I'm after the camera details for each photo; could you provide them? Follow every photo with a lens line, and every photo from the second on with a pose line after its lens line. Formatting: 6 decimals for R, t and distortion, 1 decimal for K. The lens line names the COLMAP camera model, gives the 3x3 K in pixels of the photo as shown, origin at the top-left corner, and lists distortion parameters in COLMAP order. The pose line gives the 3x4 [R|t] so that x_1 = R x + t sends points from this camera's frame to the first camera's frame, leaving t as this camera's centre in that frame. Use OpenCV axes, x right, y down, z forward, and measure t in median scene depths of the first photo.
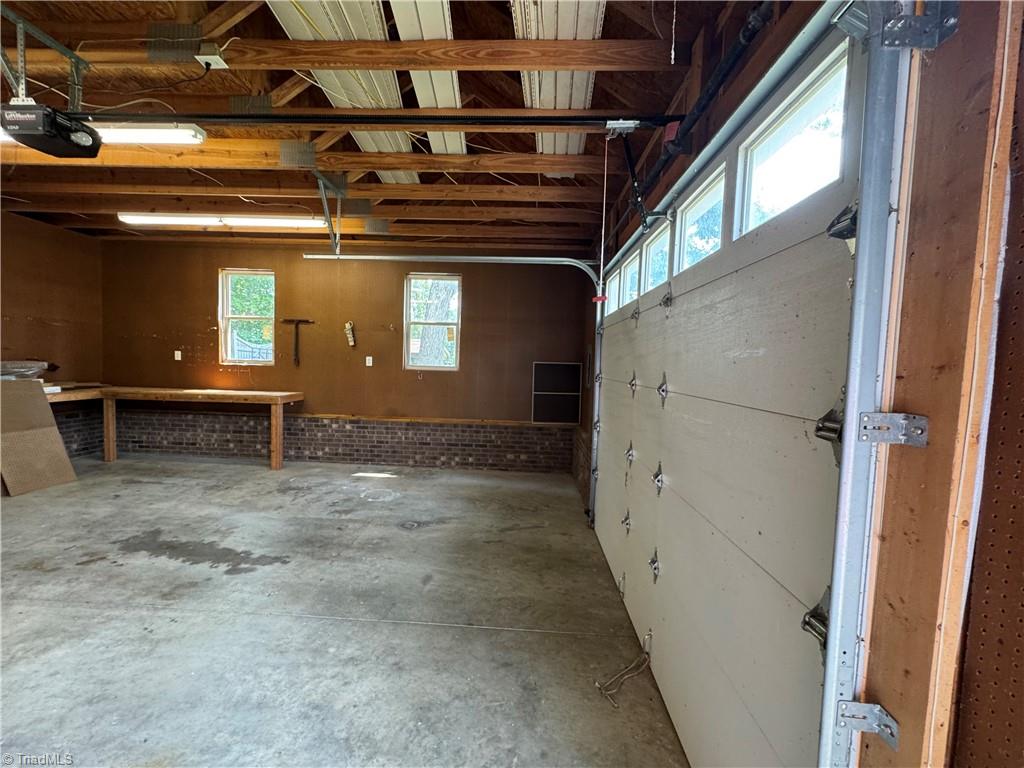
lens RADIAL K [[411.8, 0, 512.3], [0, 411.8, 385.6], [0, 0, 1]] dist [-0.002385, -0.000105]
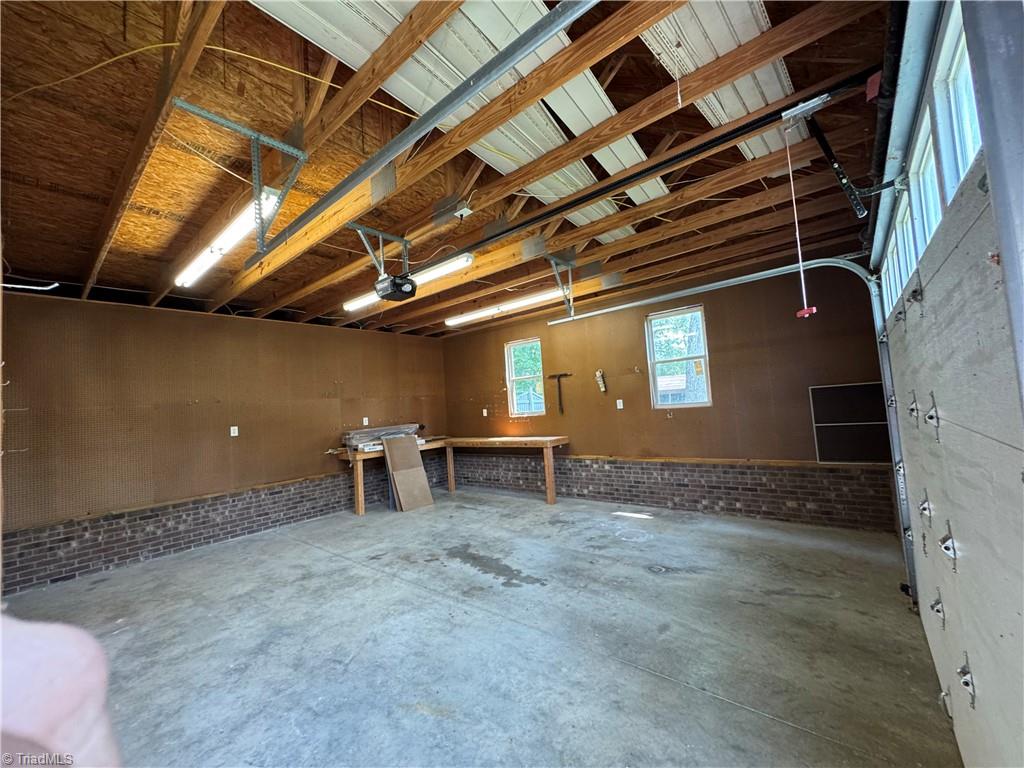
lens RADIAL K [[411.8, 0, 511.9], [0, 411.8, 385.4], [0, 0, 1]] dist [-0.002385, -0.000105]
pose [[0.784633, -0.117374, -0.608749, 0.128418], [0.058457, 0.991547, -0.115835, -0.001064], [0.617199, 0.055303, 0.784861, -0.004374]]
